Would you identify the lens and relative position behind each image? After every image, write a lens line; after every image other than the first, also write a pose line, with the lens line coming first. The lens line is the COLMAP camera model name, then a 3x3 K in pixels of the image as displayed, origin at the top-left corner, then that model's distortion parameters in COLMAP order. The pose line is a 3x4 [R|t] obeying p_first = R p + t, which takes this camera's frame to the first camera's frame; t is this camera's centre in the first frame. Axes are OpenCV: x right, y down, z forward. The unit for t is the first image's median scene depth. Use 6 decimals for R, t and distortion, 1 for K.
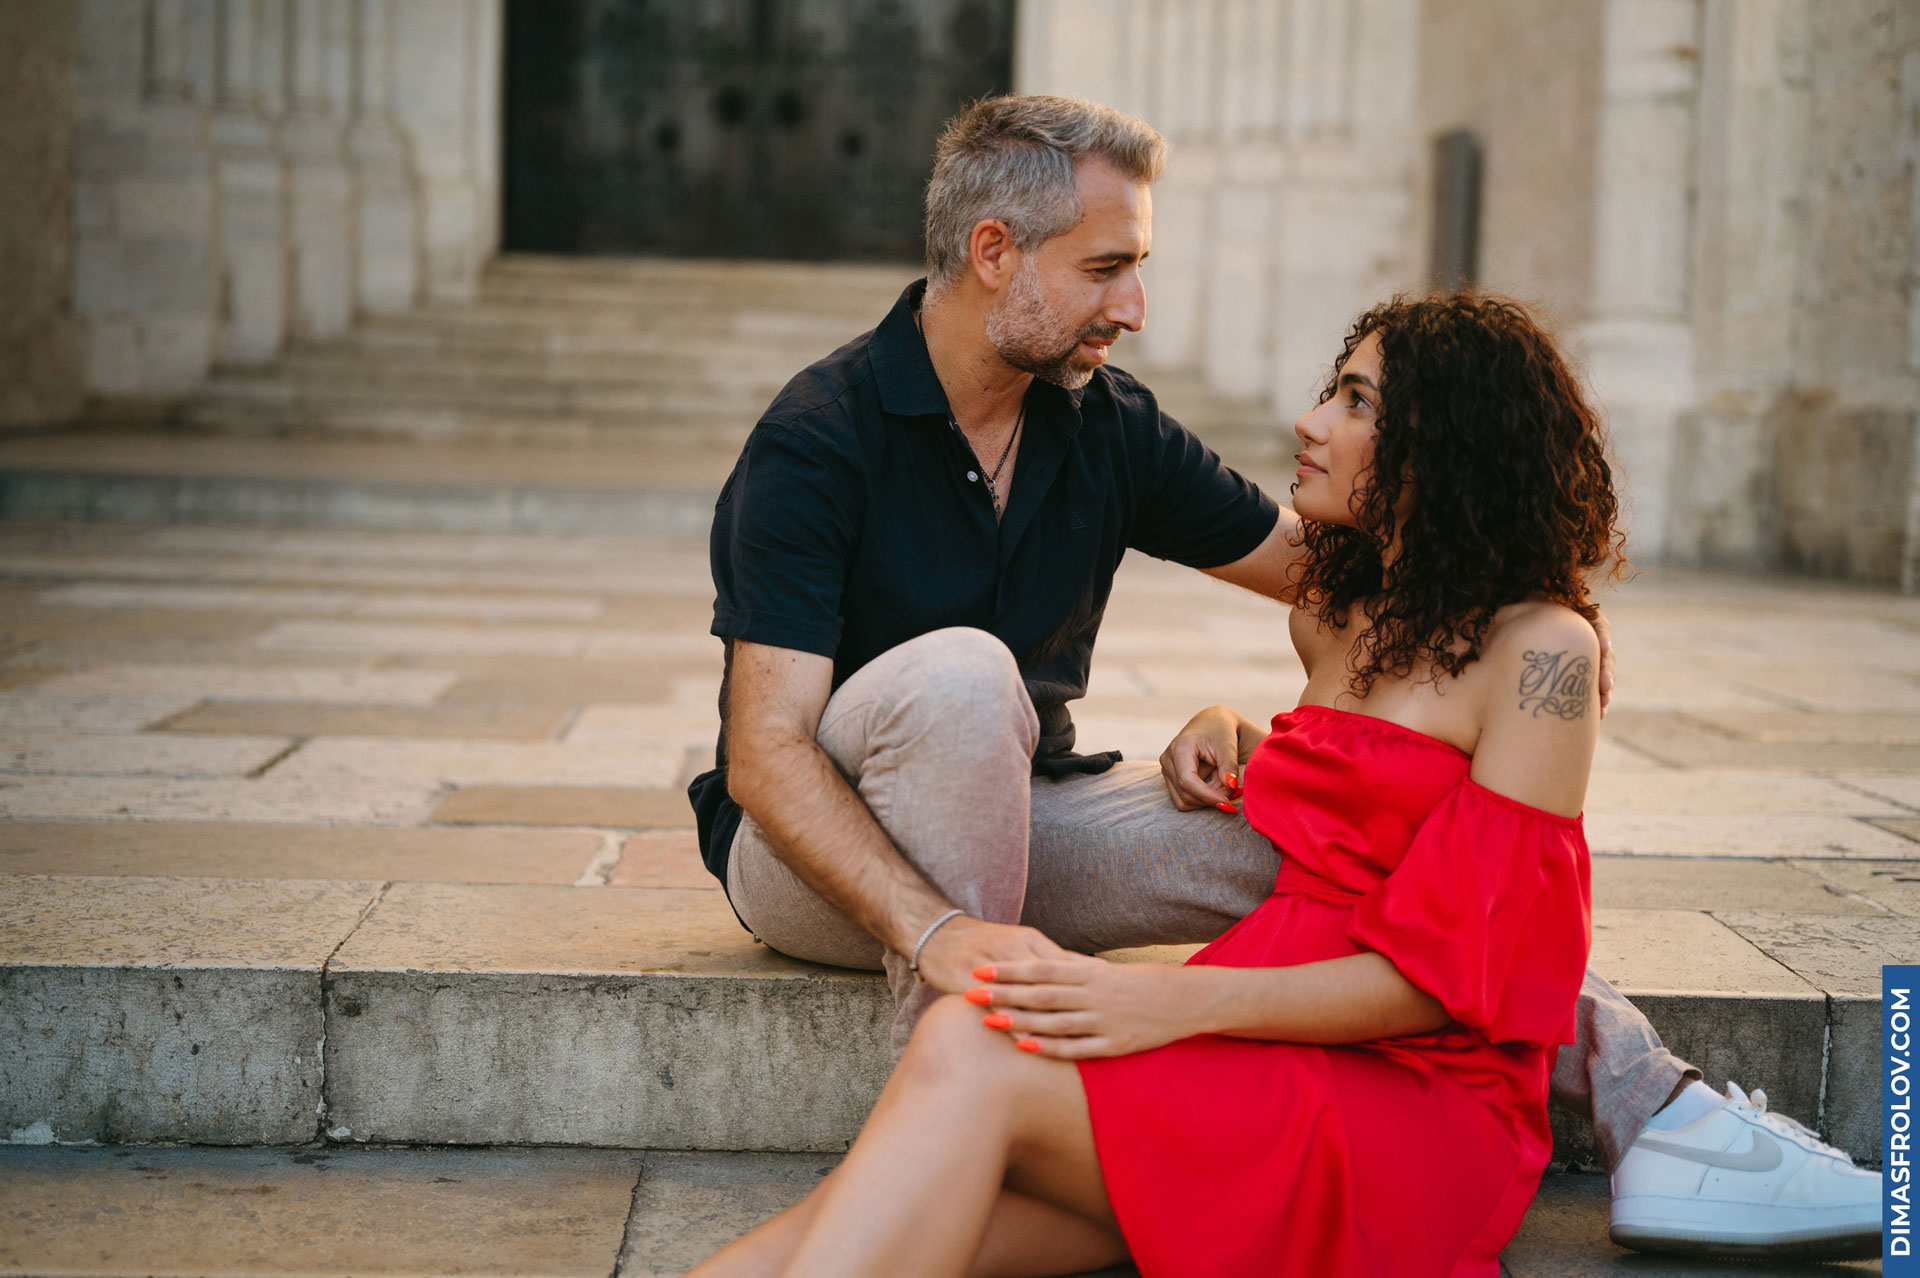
lens RADIAL K [[2736.8, 0, 960.0], [0, 2736.8, 639.0], [0, 0, 1]] dist [-0.011552, 0.149590]
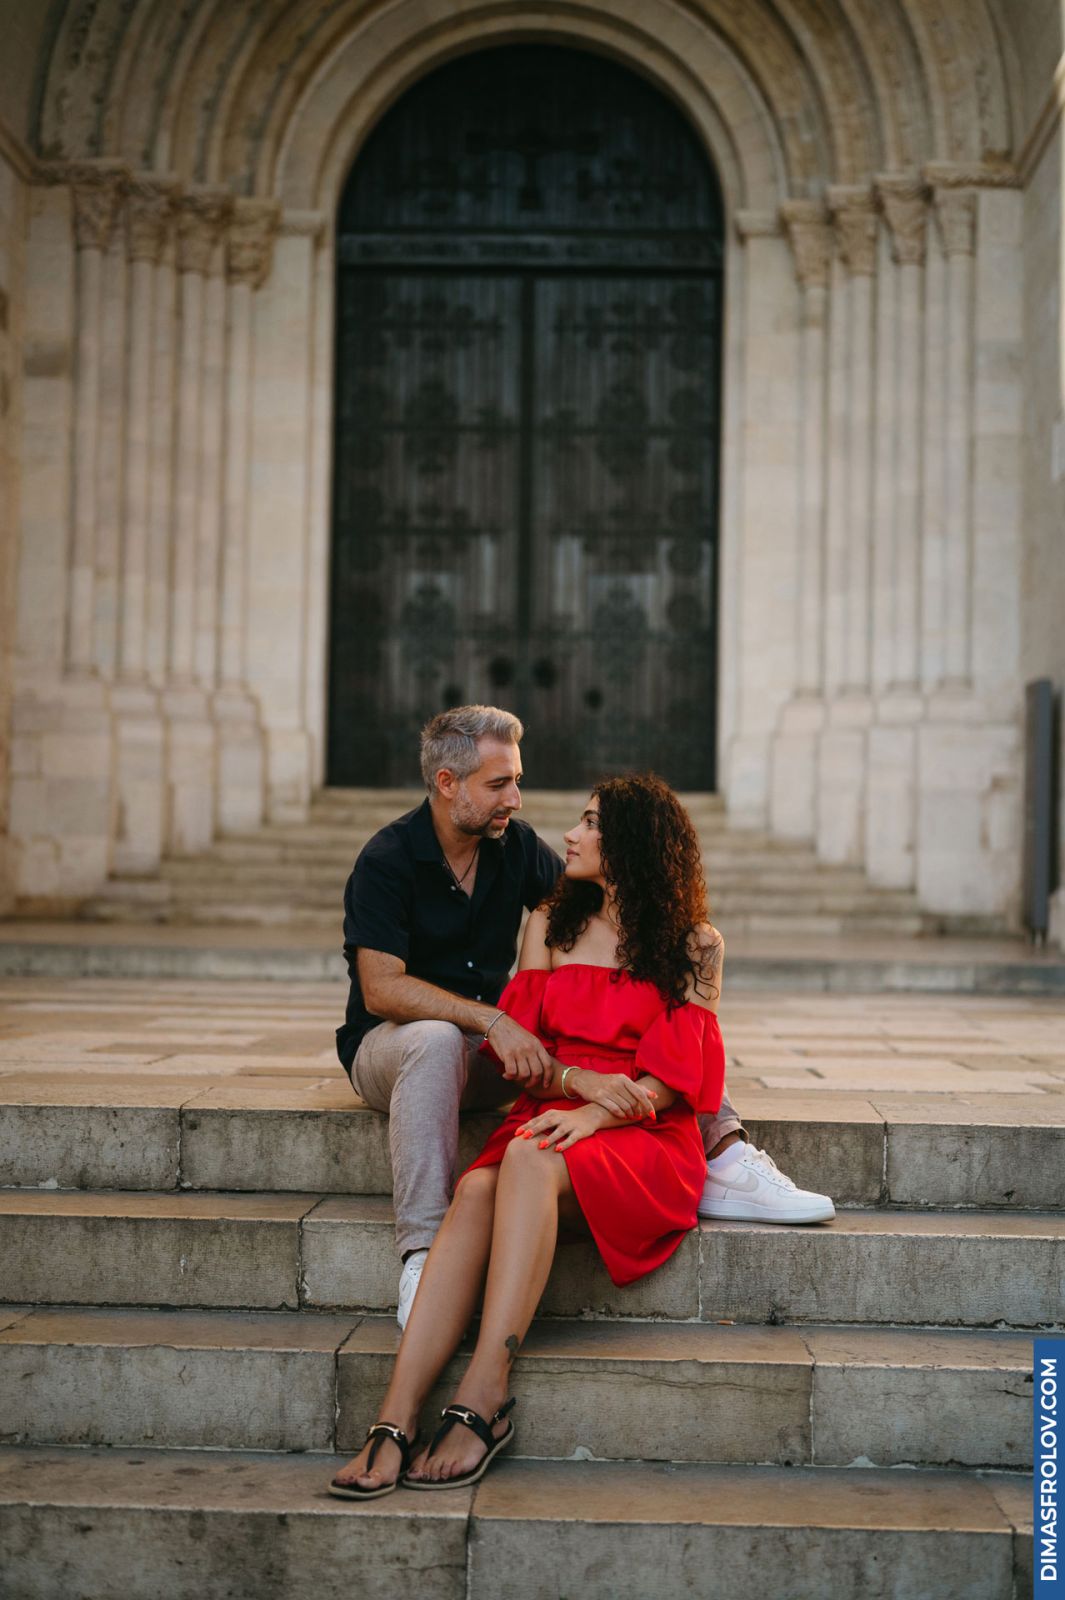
lens RADIAL K [[2385.1, 0, 526.7], [0, 2385.1, 822.3], [0, 0, 1]] dist [0.006551, -0.062991]
pose [[0.995939, -0.015478, -0.088690, 0.212743], [0.004438, 0.992353, -0.123352, 0.129676], [0.089921, 0.122458, 0.988392, -0.874533]]
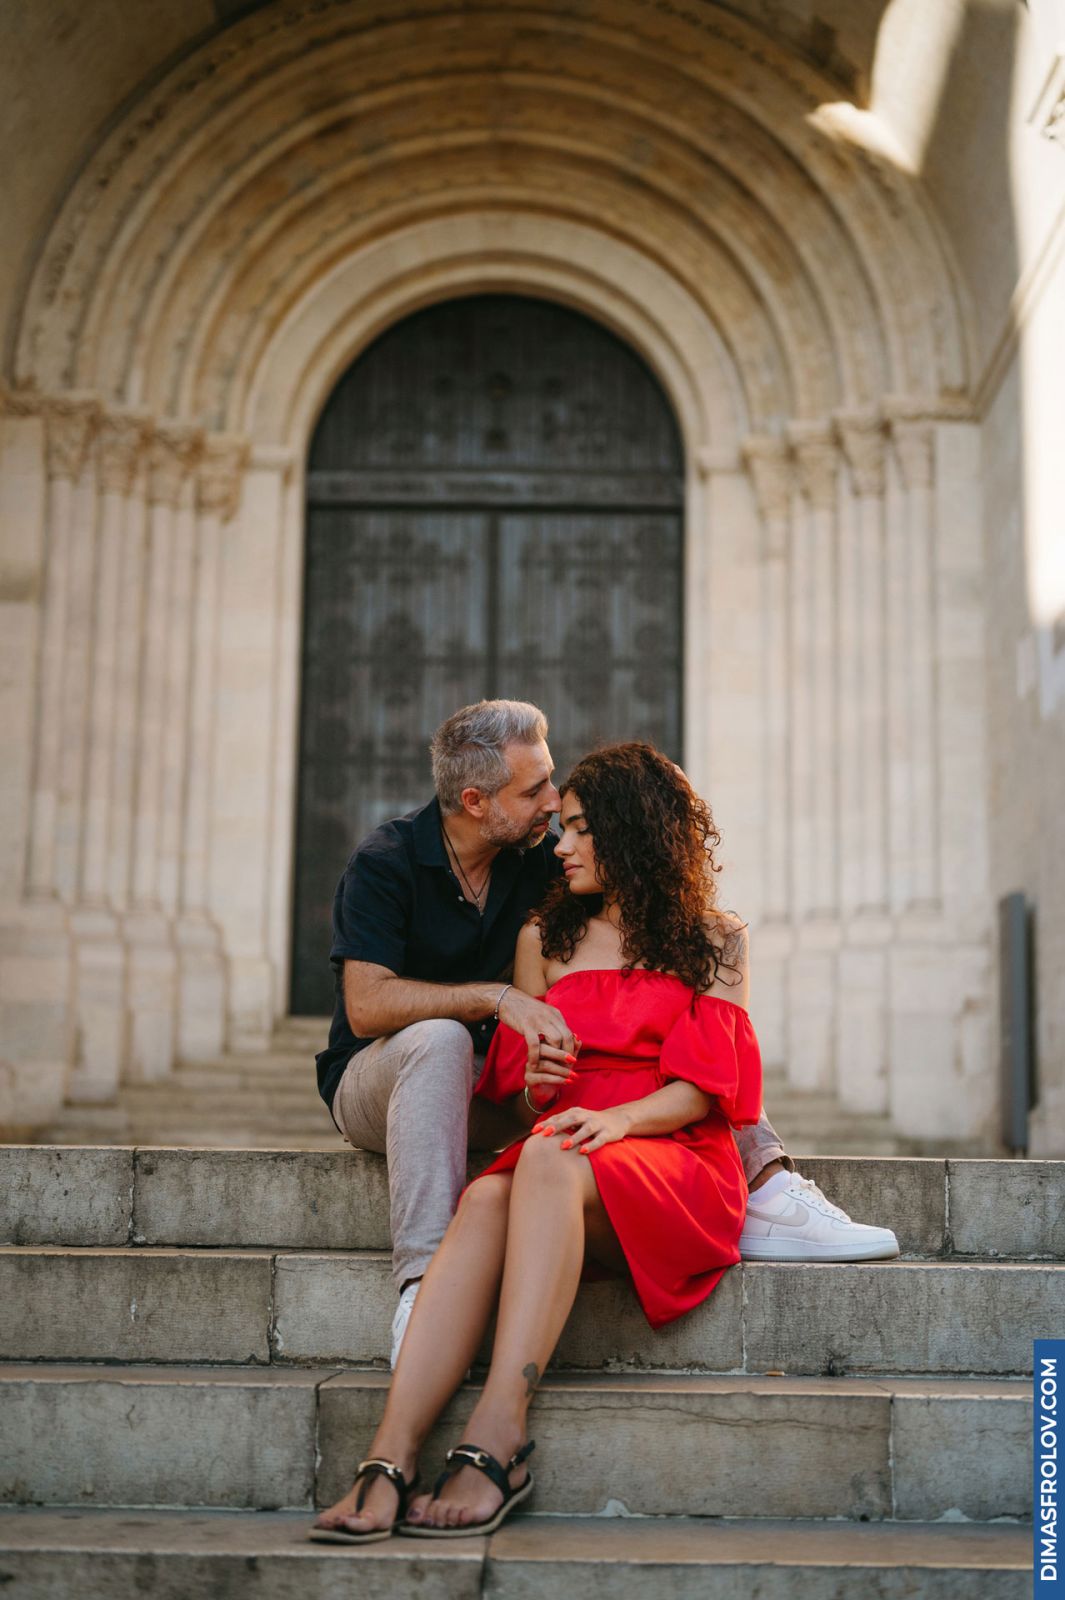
lens RADIAL K [[2334.0, 0, 532.5], [0, 2334.0, 800.0], [0, 0, 1]] dist [-0.004151, 0.026771]
pose [[0.997588, -0.026063, -0.064332, 0.150728], [0.008922, 0.967289, -0.253521, 0.296137], [0.068836, 0.252336, 0.965188, -0.593621]]
